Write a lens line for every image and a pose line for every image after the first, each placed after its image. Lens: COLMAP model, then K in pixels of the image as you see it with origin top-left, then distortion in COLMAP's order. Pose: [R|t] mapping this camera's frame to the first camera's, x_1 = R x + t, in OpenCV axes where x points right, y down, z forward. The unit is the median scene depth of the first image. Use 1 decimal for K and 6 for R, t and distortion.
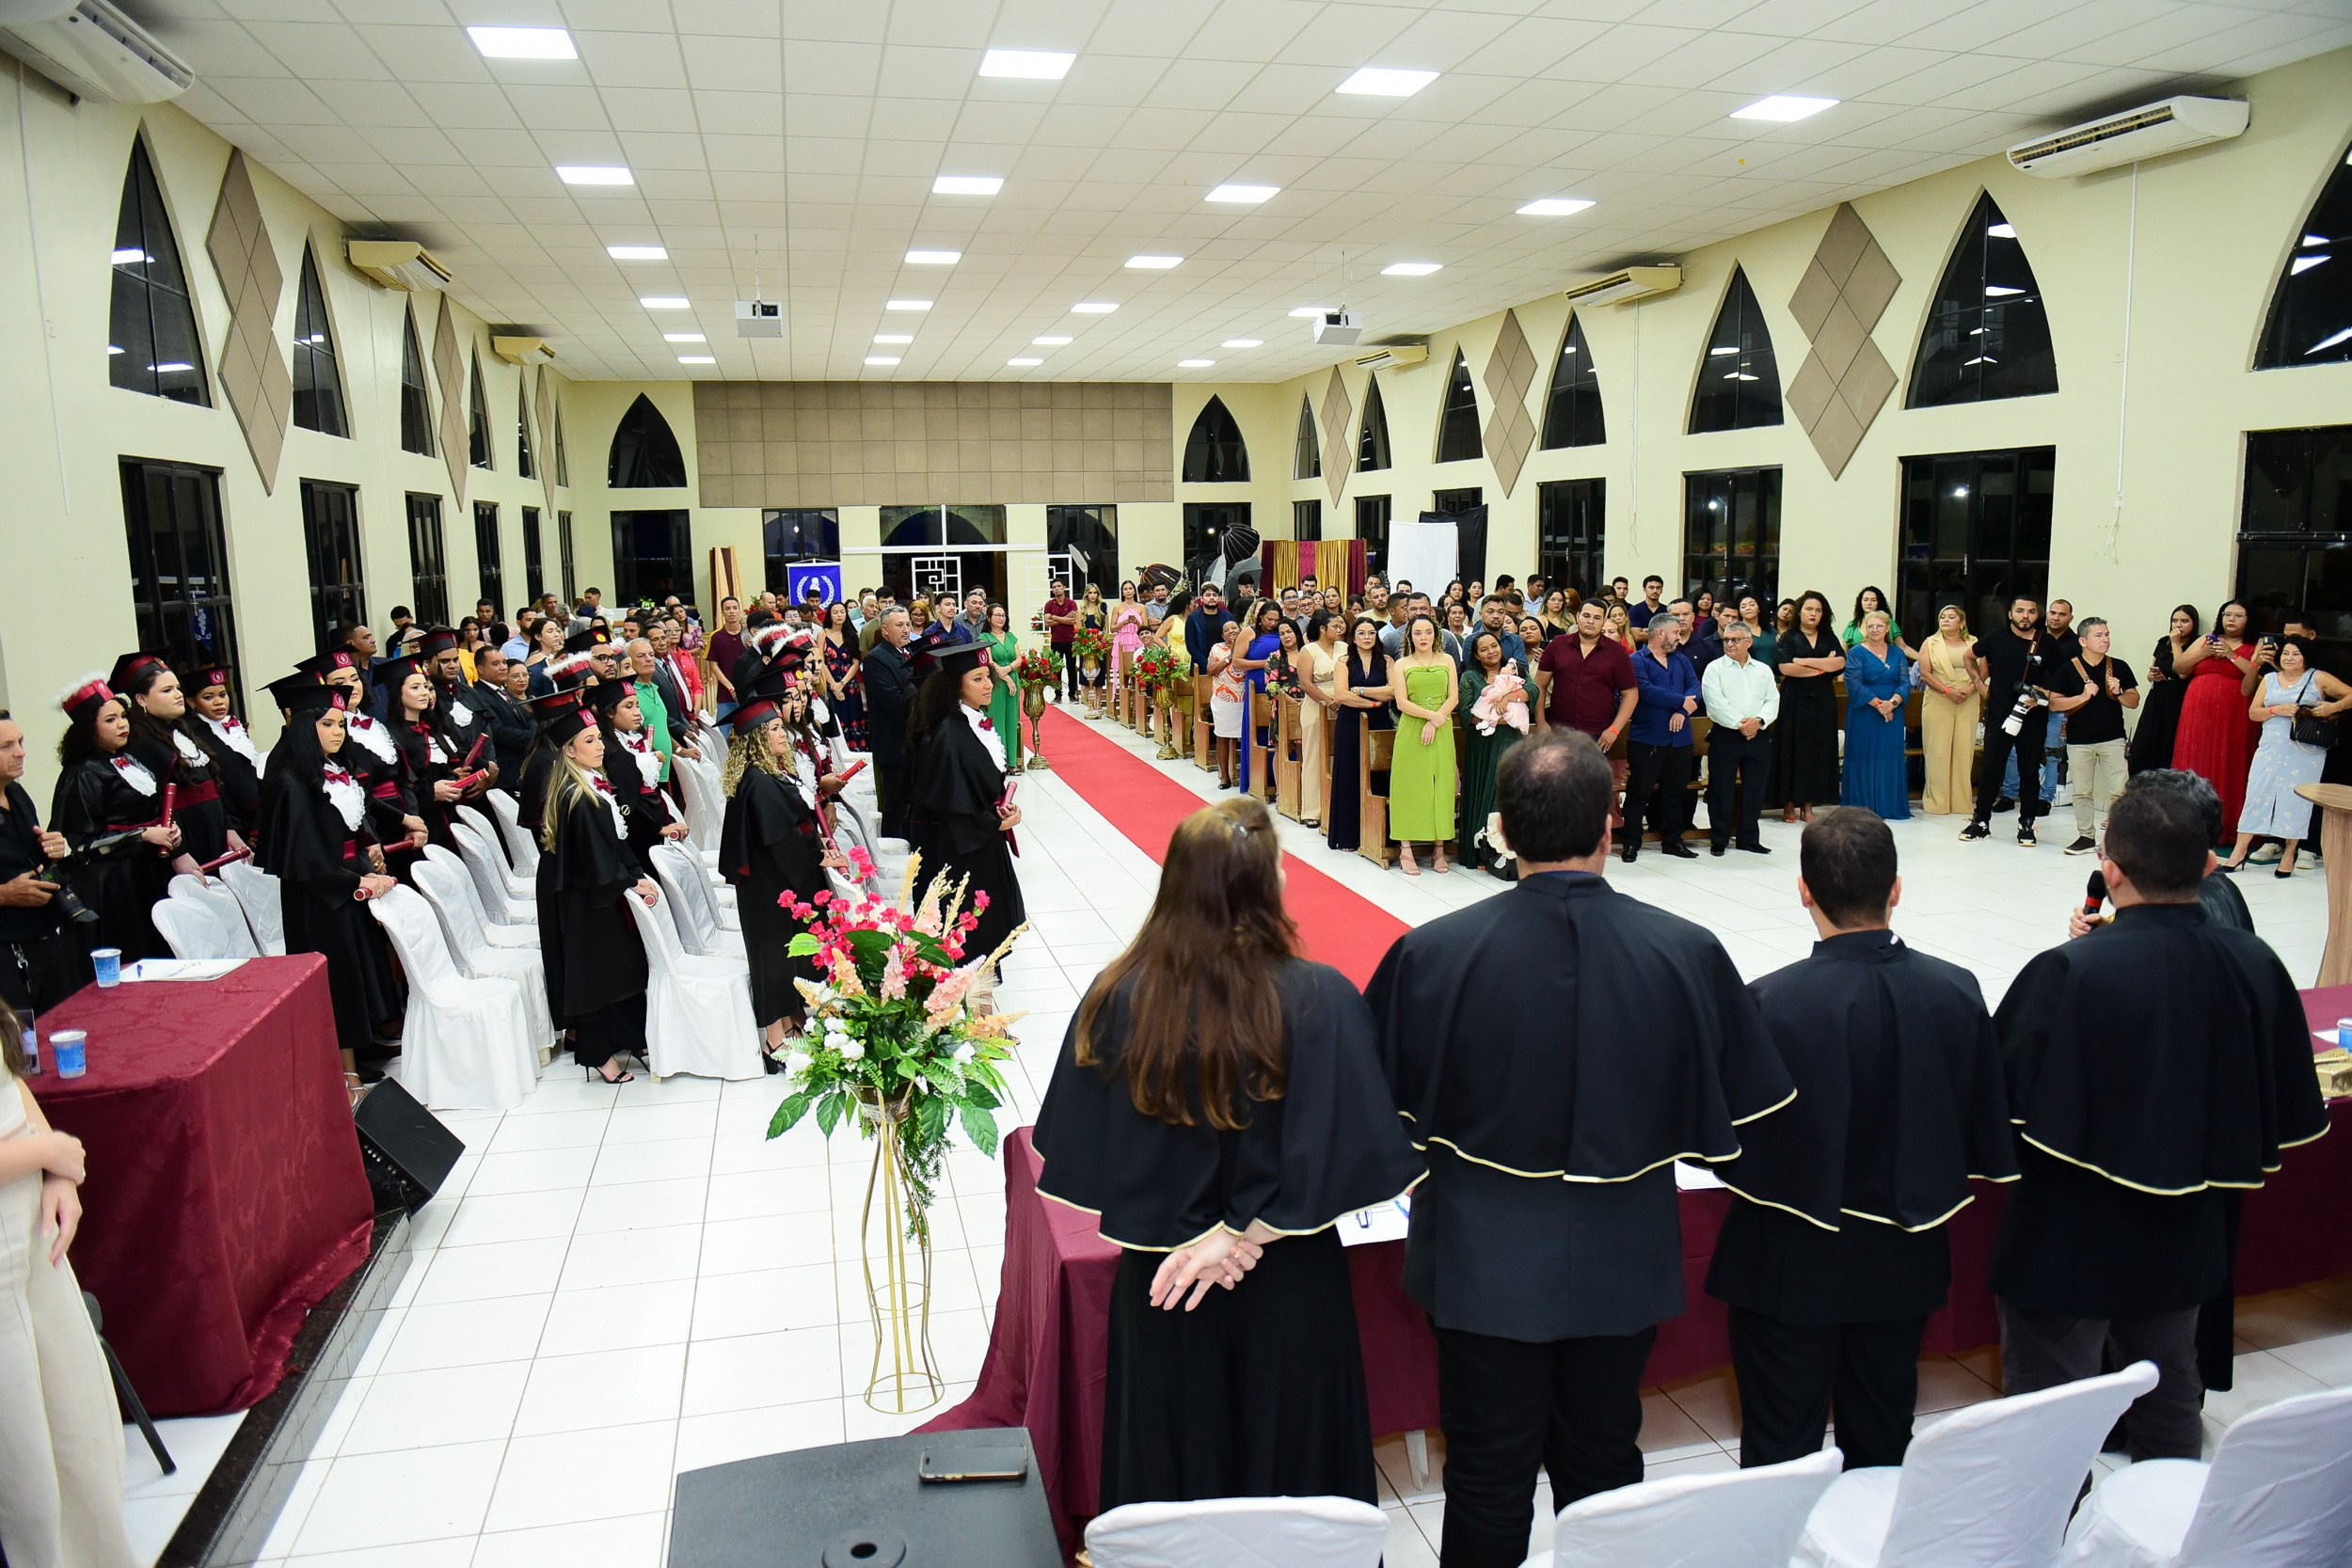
lens RADIAL K [[1607.5, 0, 1178.9], [0, 1607.5, 793.5], [0, 0, 1]] dist [-0.025446, -0.018109]
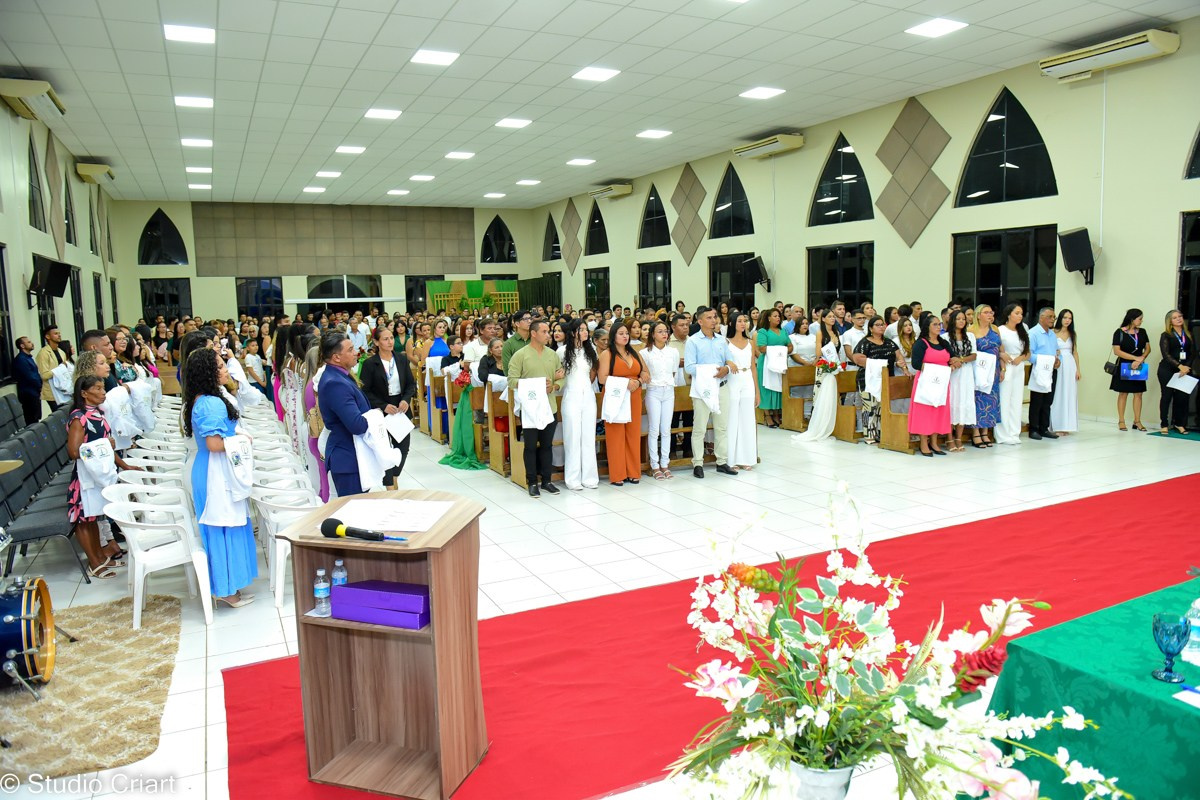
lens RADIAL K [[820.3, 0, 611.8], [0, 820.3, 399.6], [0, 0, 1]] dist [-0.025446, -0.018109]
pose [[0.975767, -0.032703, 0.216355, -0.062190], [0.041121, 0.998557, -0.034525, -0.001331], [-0.214914, 0.042585, 0.975704, 0.076700]]
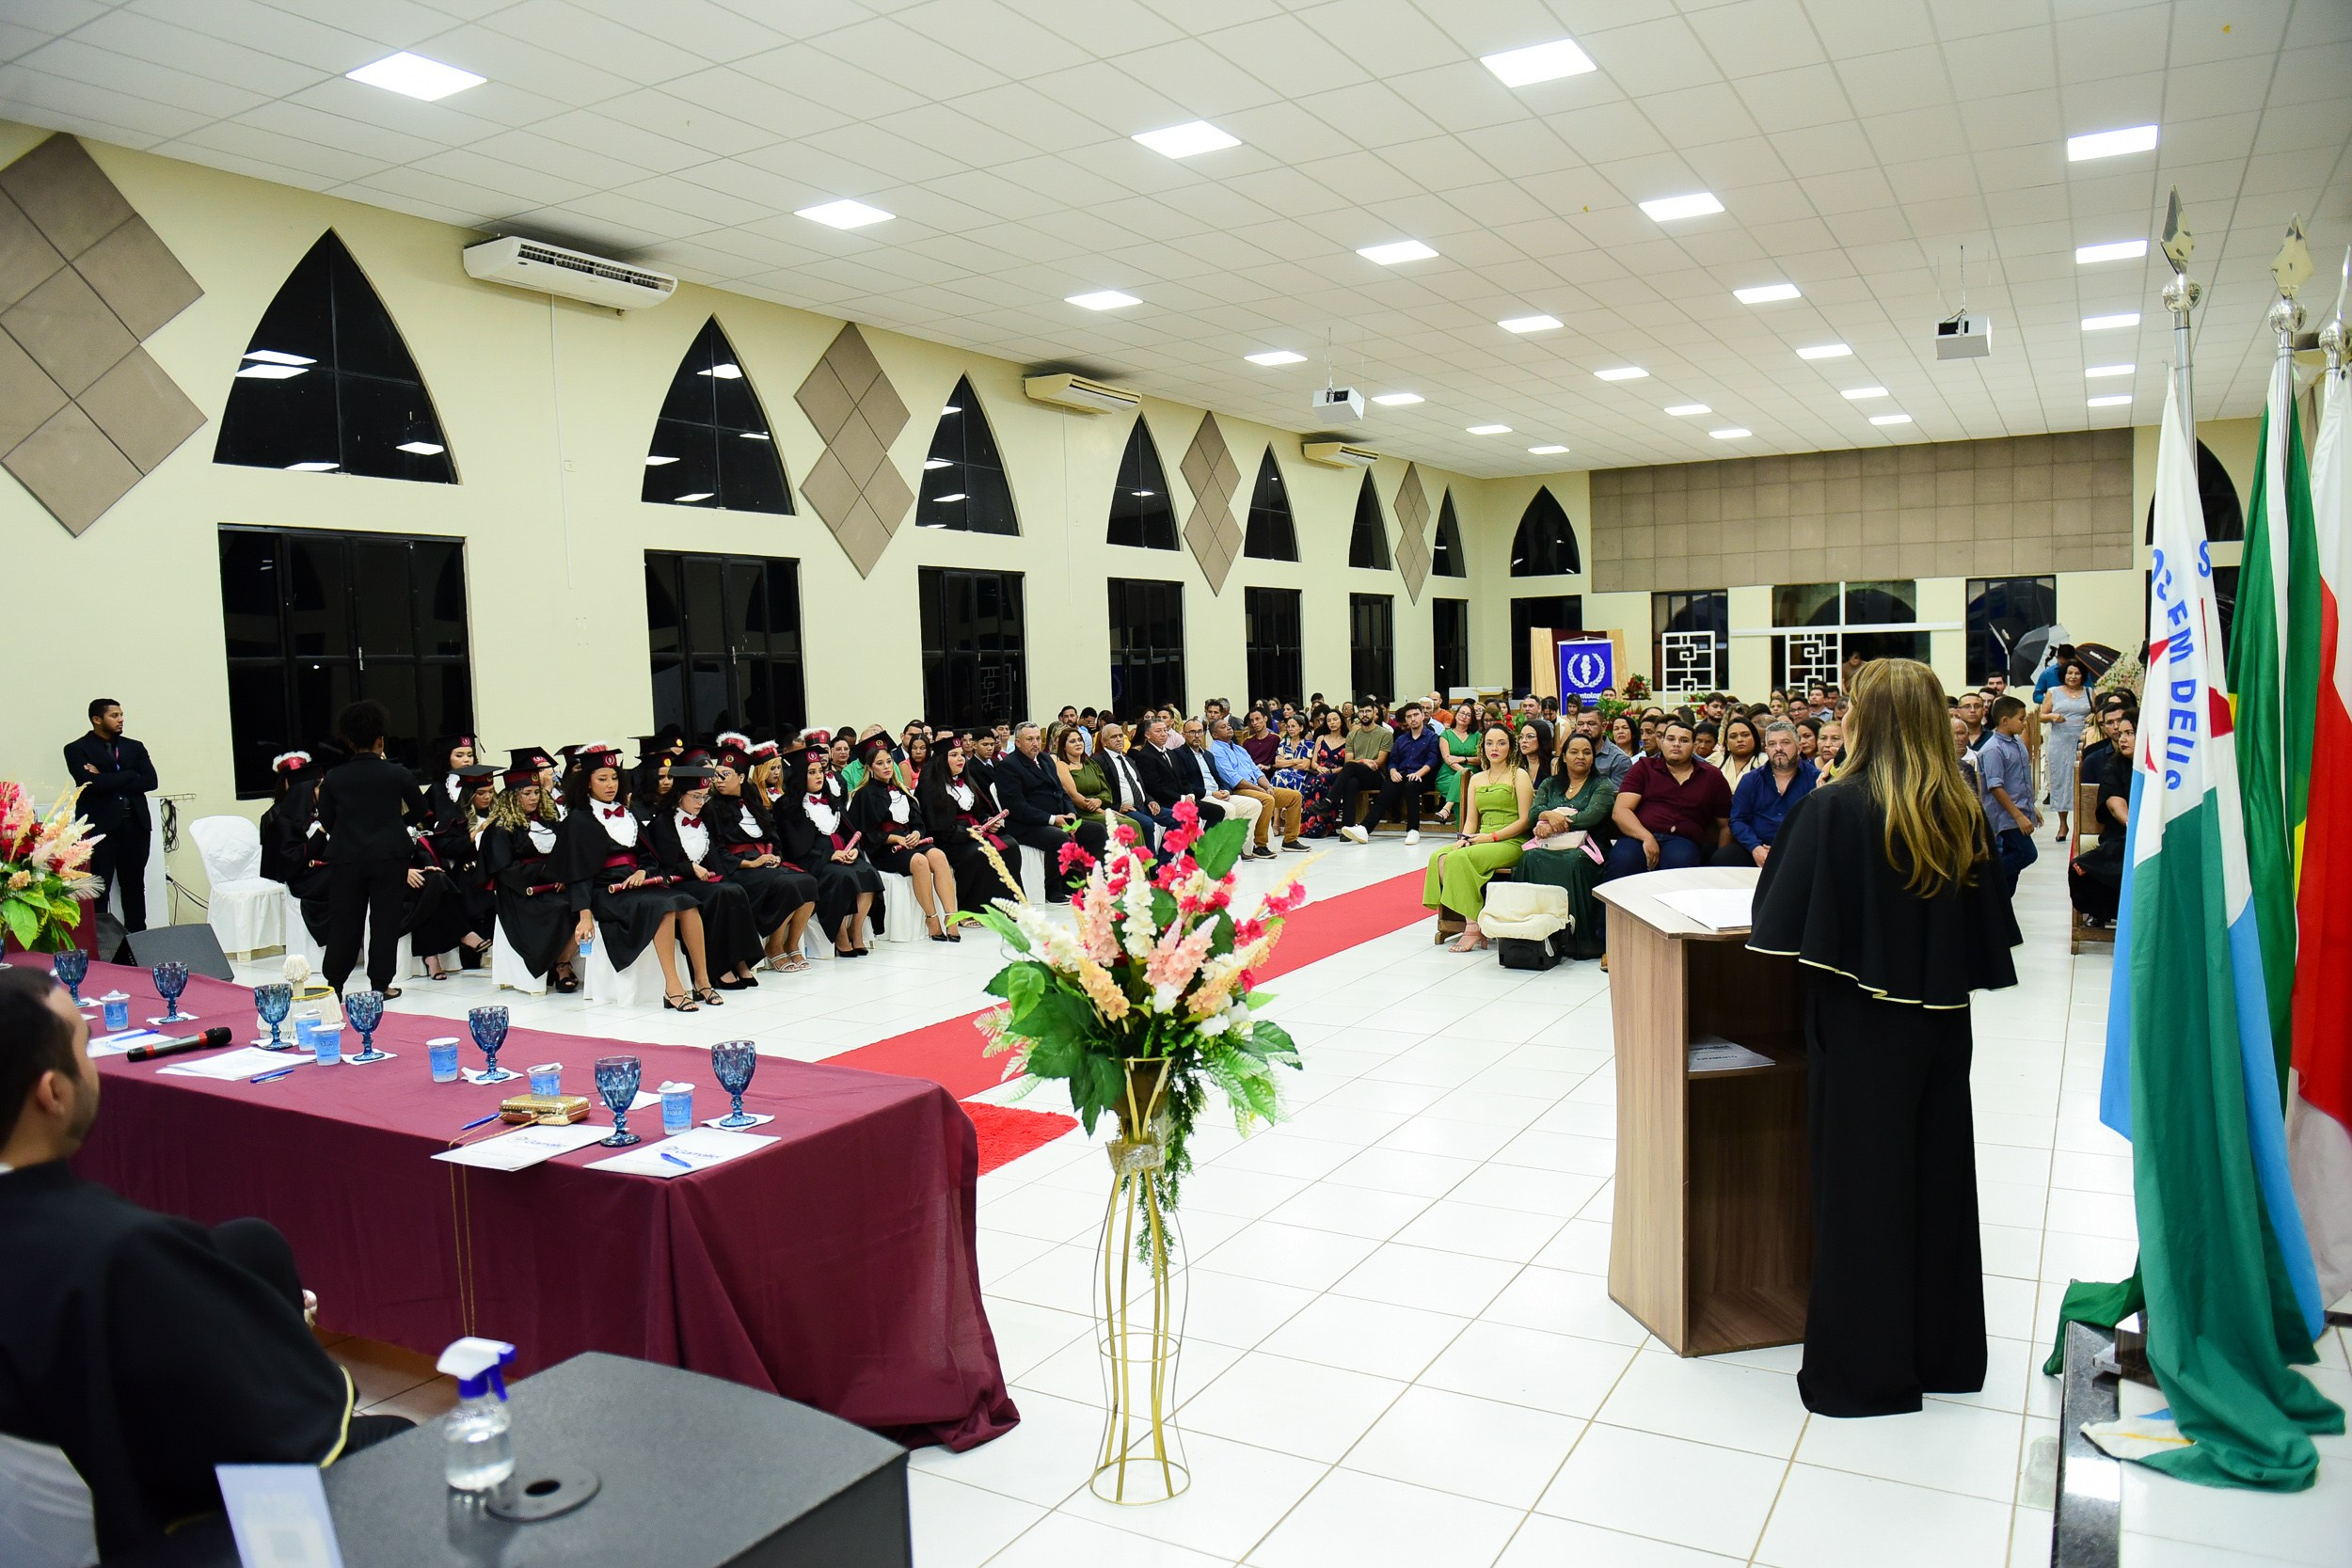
lens RADIAL K [[1607.5, 0, 1180.7], [0, 1607.5, 775.1], [0, 0, 1]] dist [-0.025446, -0.018109]
pose [[0.715883, 0.049413, -0.696470, 0.235931], [-0.086935, 0.996039, -0.018691, -0.019332], [0.692787, 0.073928, 0.717343, 0.086806]]
